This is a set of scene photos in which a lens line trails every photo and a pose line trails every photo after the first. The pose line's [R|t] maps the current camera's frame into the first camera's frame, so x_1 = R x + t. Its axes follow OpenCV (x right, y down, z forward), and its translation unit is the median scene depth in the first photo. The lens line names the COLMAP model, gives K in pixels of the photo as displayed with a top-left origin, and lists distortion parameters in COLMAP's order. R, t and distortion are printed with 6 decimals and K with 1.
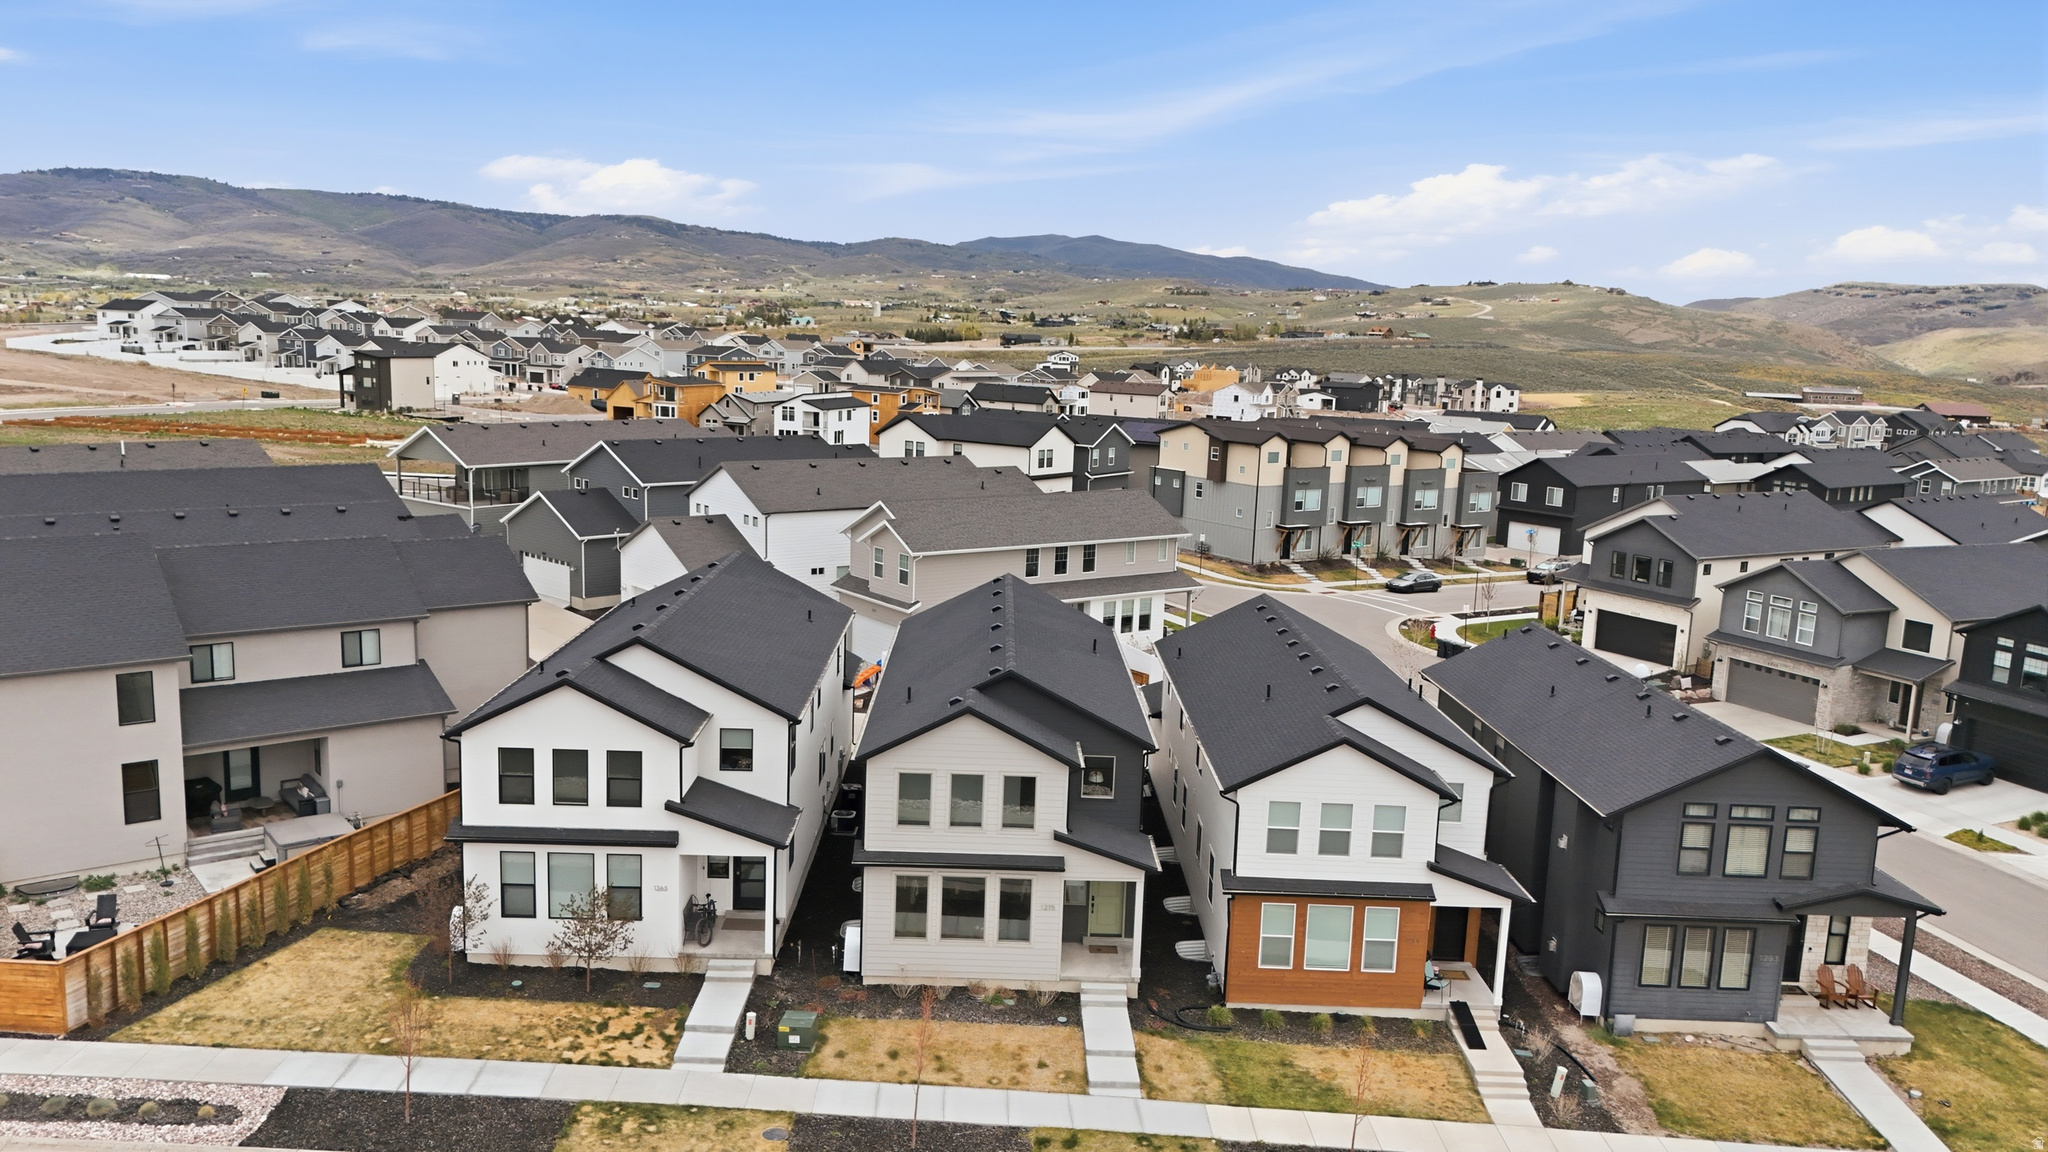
lens RADIAL K [[1511.0, 0, 1024.1], [0, 1511.0, 577.8], [0, 0, 1]] dist [0.079758, -0.083802]
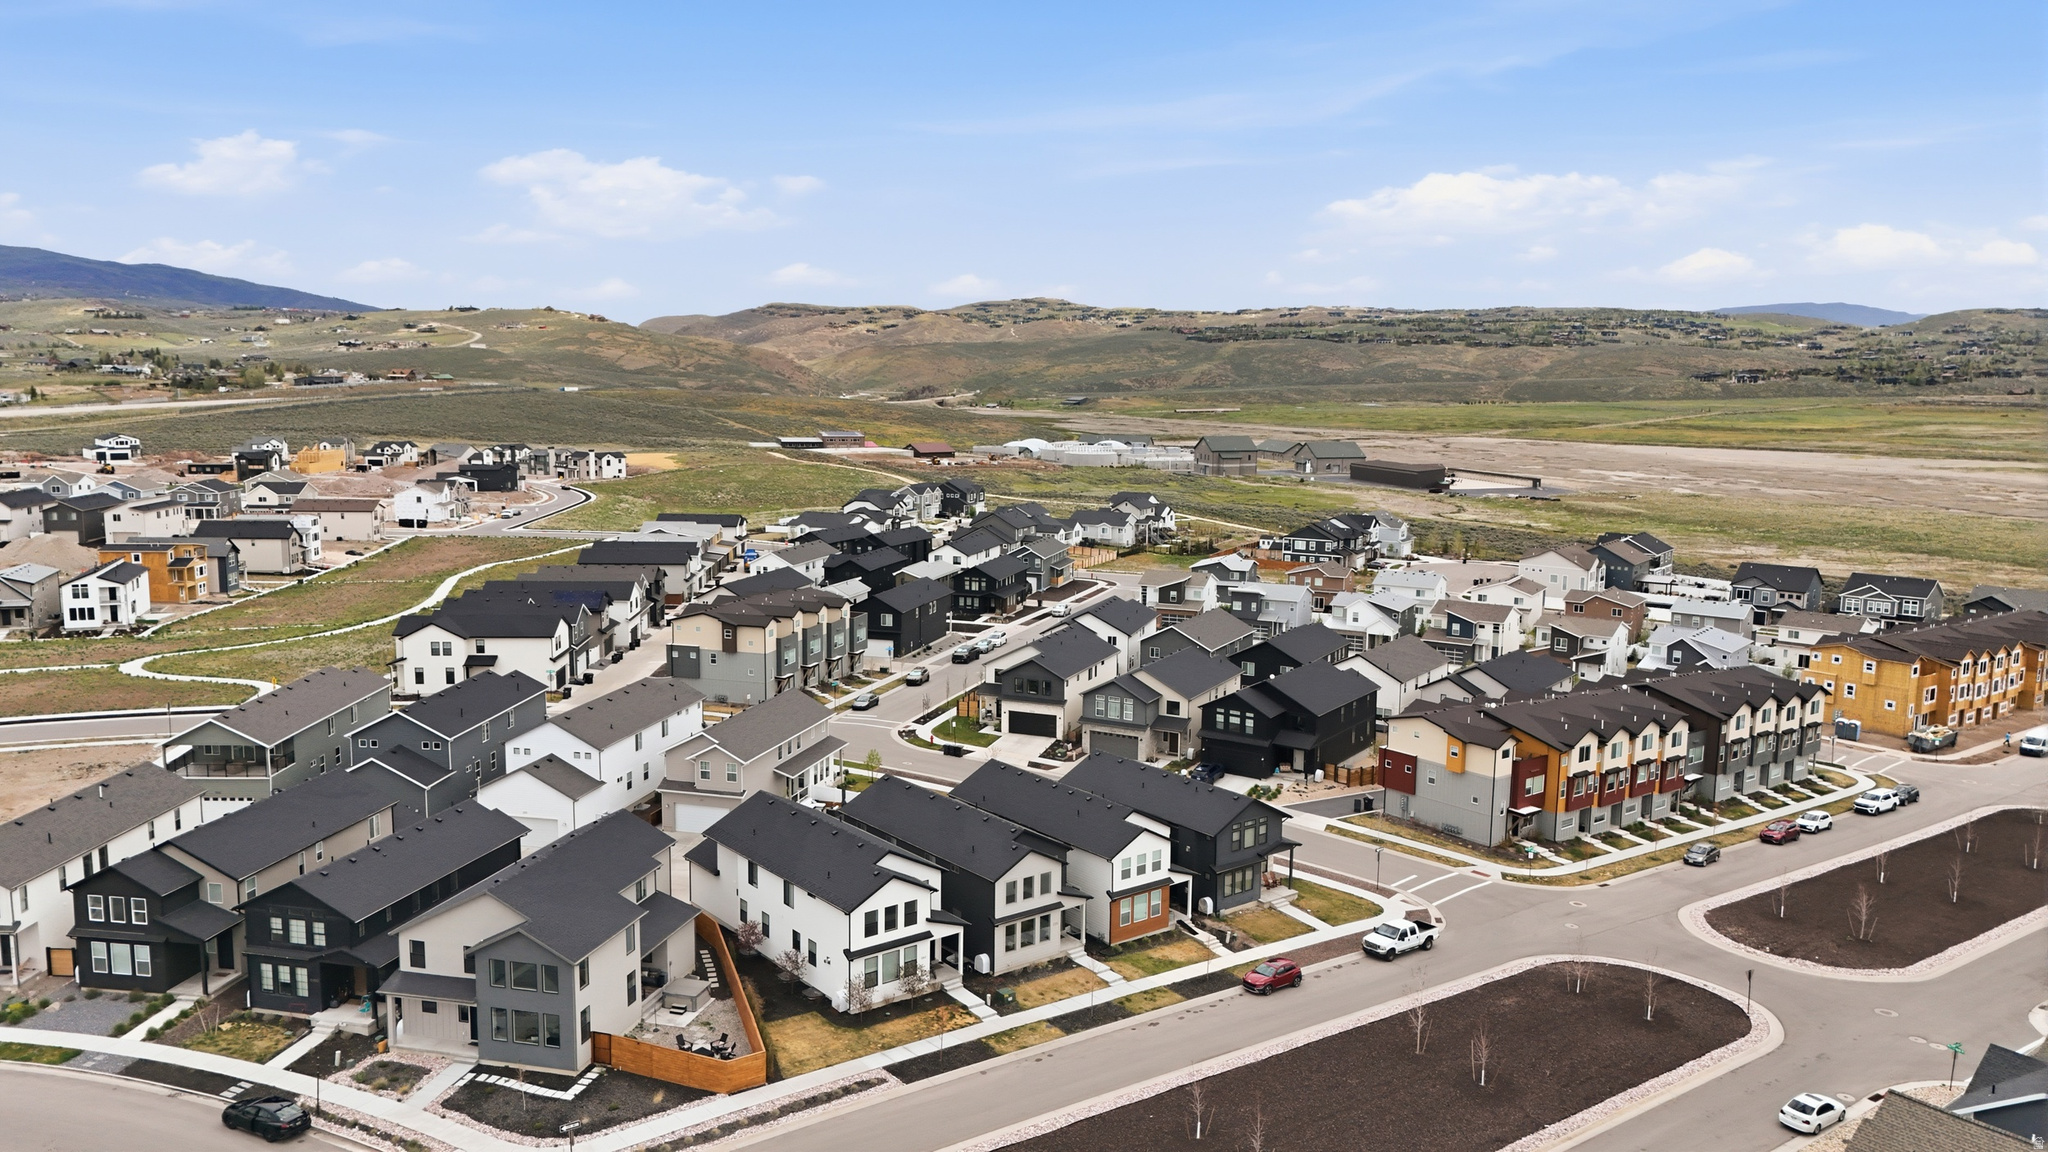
lens RADIAL K [[1511.0, 0, 1034.4], [0, 1511.0, 569.3], [0, 0, 1]] dist [0.079758, -0.083802]
pose [[0.791651, -0.108863, 0.601196, -1.343523], [0.115782, 0.992899, 0.027330, -0.395705], [-0.599902, 0.047972, 0.798634, -0.896316]]
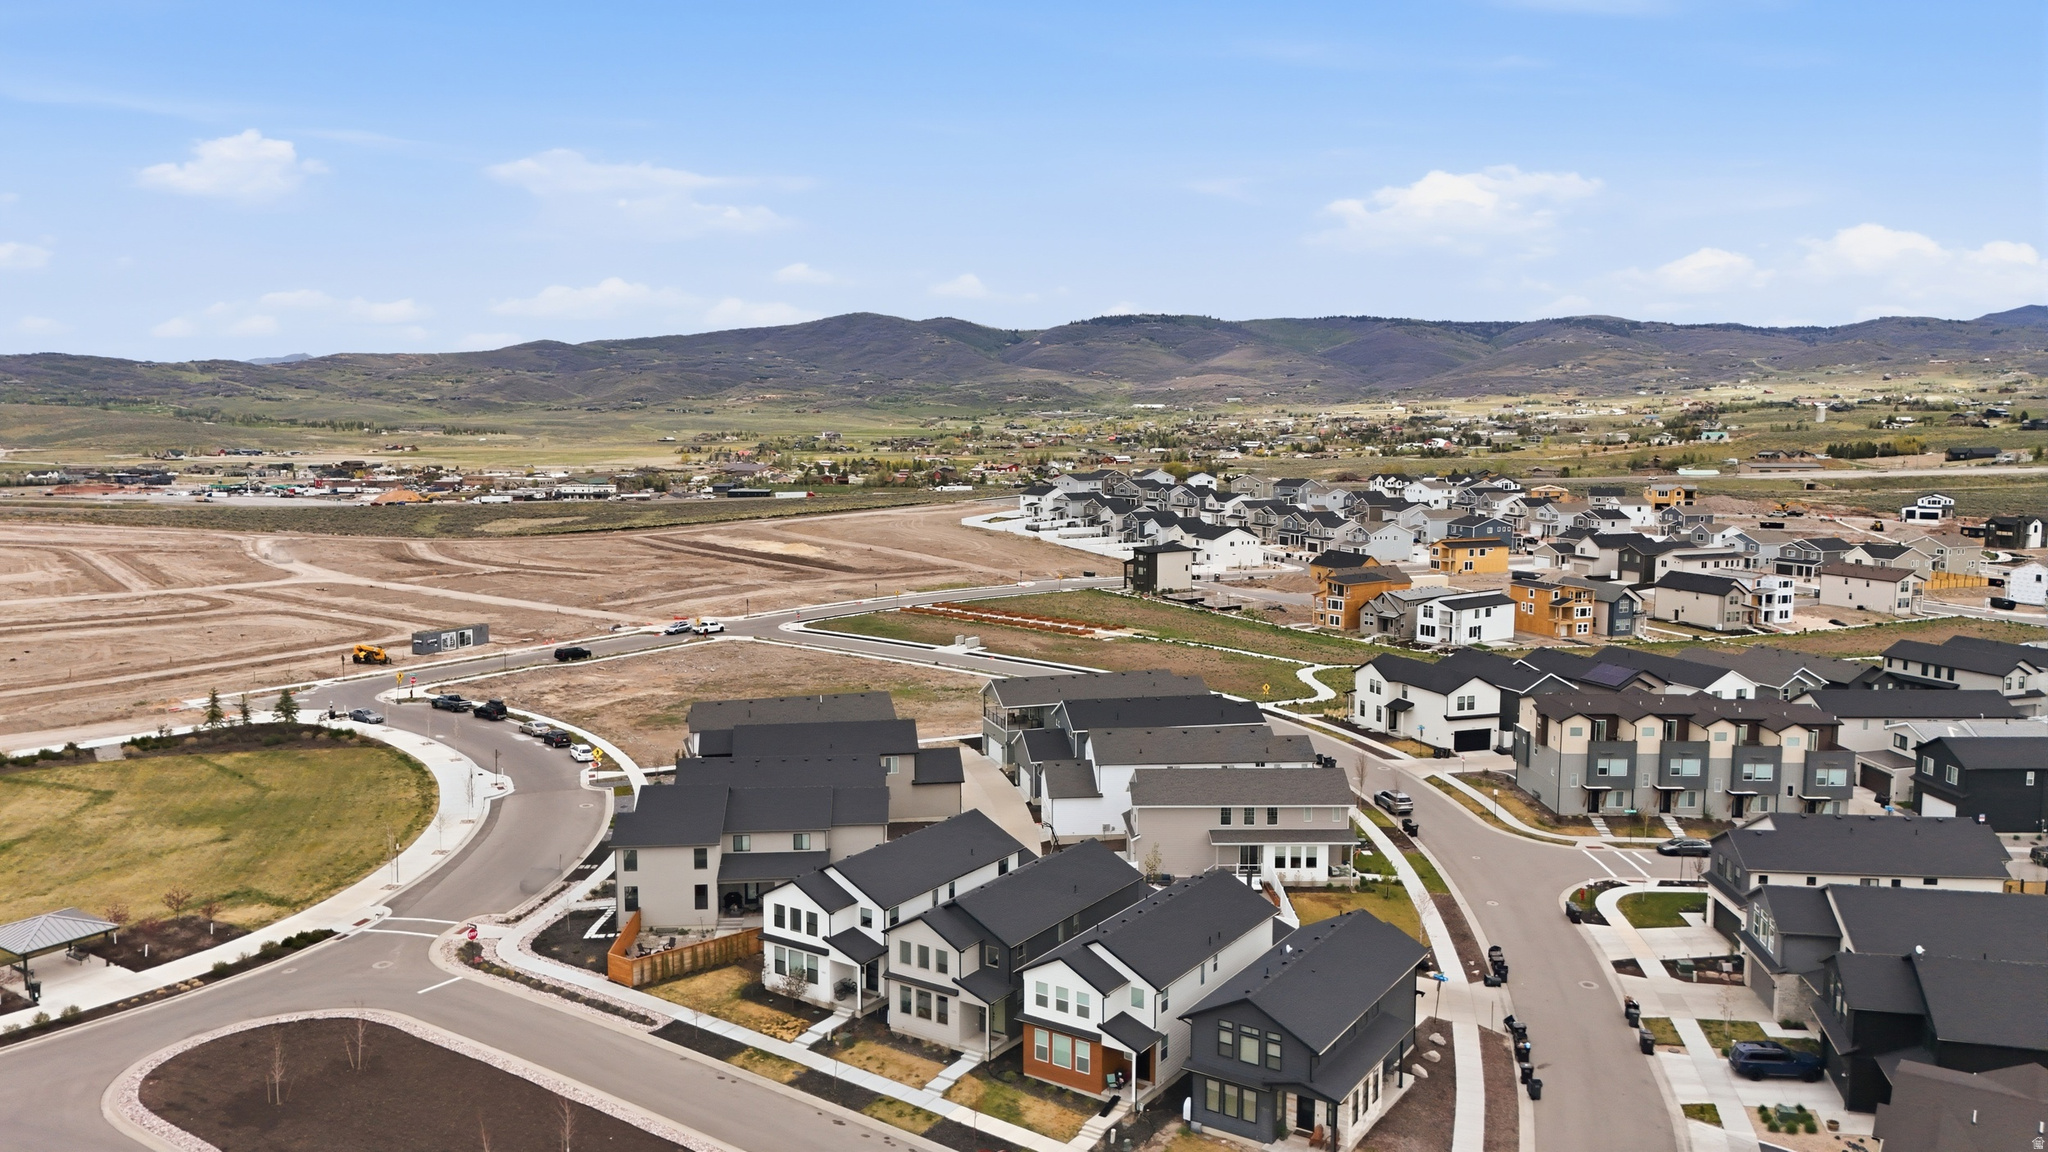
lens RADIAL K [[1511.0, 0, 1021.0], [0, 1511.0, 572.8], [0, 0, 1]] dist [0.079758, -0.083802]
pose [[0.822517, 0.025294, -0.568177, 1.303627], [-0.063376, 0.996865, -0.047367, -0.316068], [0.565198, 0.074969, 0.821542, -0.806041]]
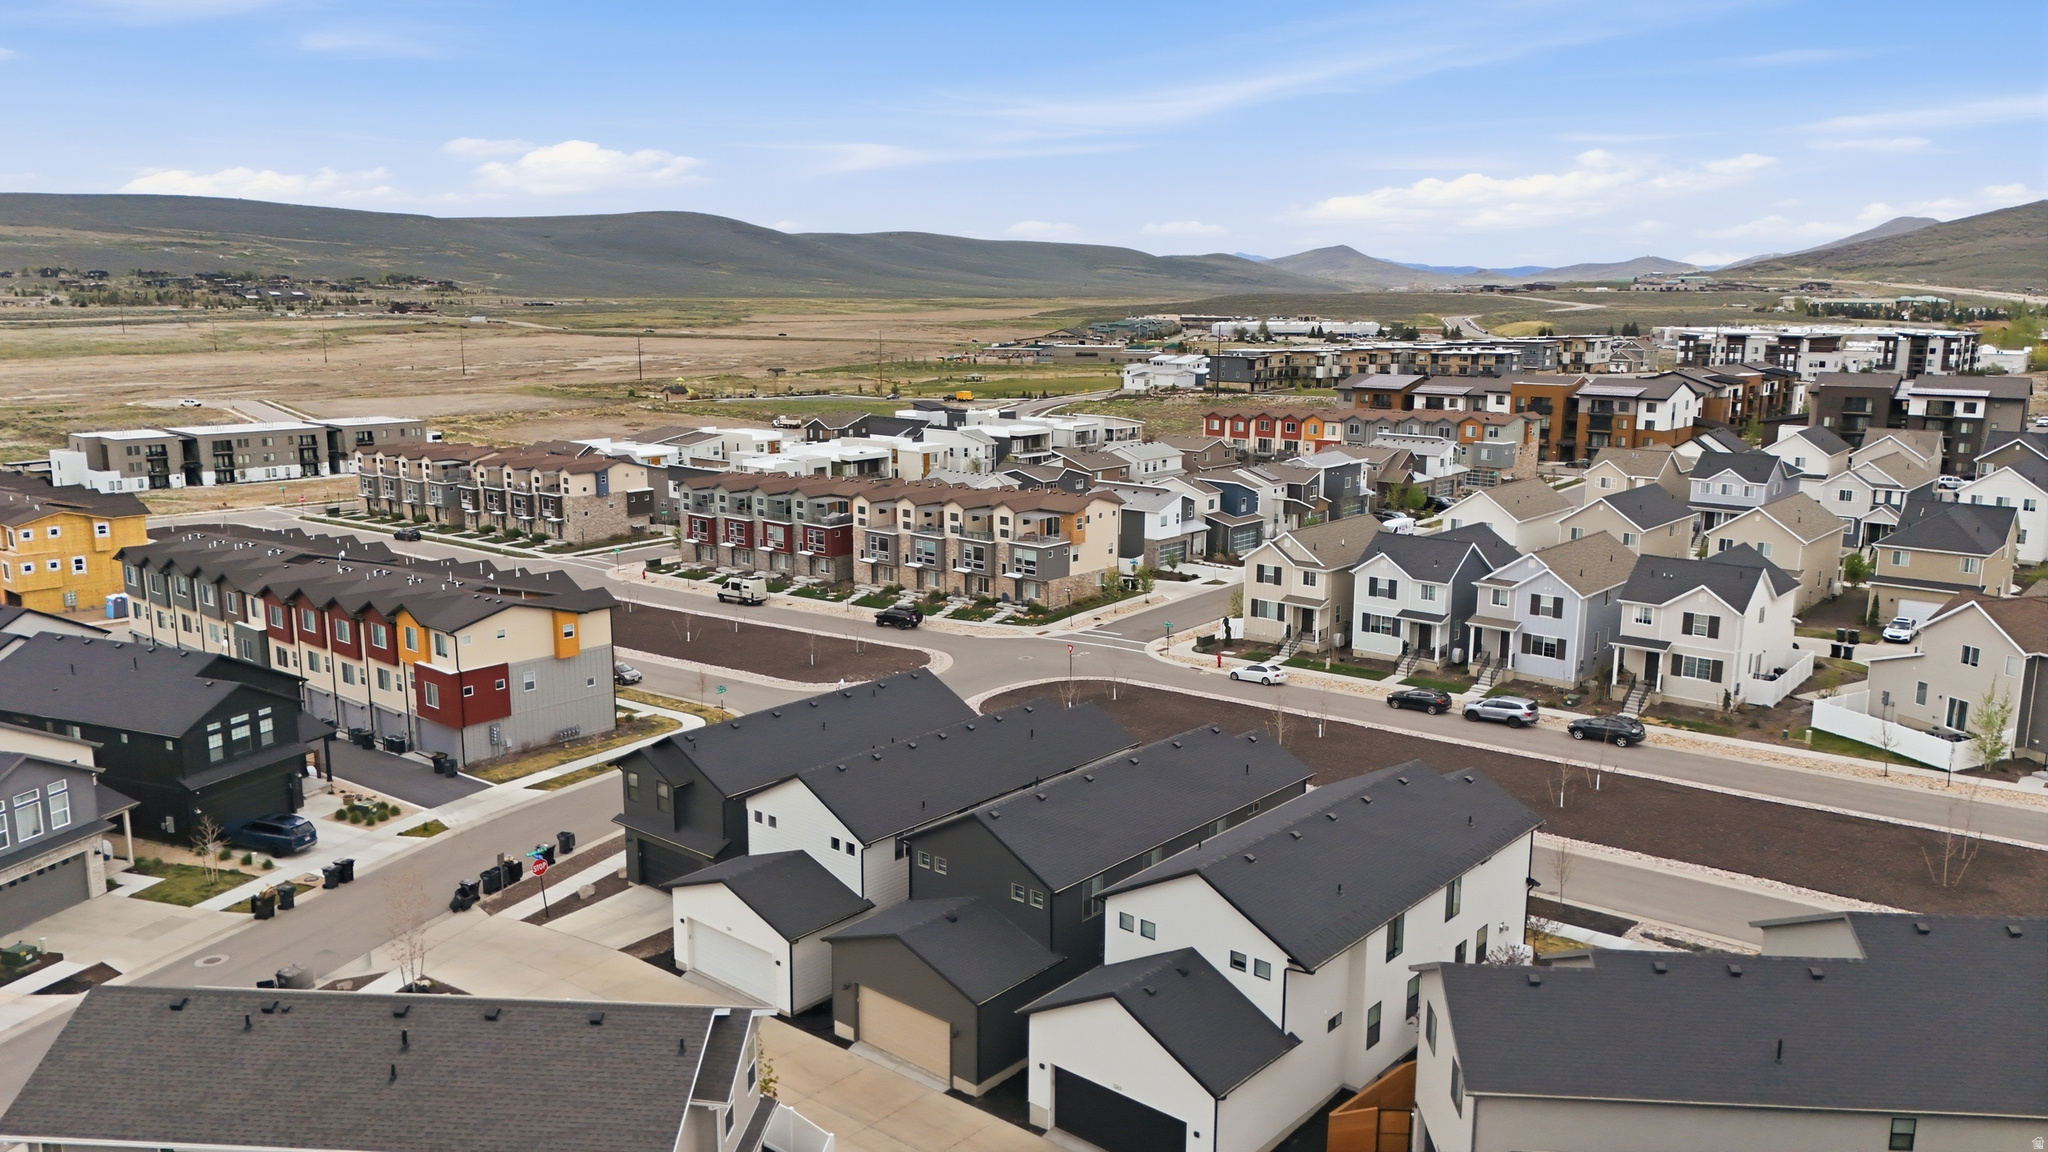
lens RADIAL K [[1511.0, 0, 1011.9], [0, 1511.0, 560.9], [0, 0, 1]] dist [0.079758, -0.083802]
pose [[-0.738376, -0.159812, 0.655180, -0.896302], [0.079834, 0.943972, 0.320225, -0.651498], [-0.669647, 0.288752, -0.684247, 2.198159]]
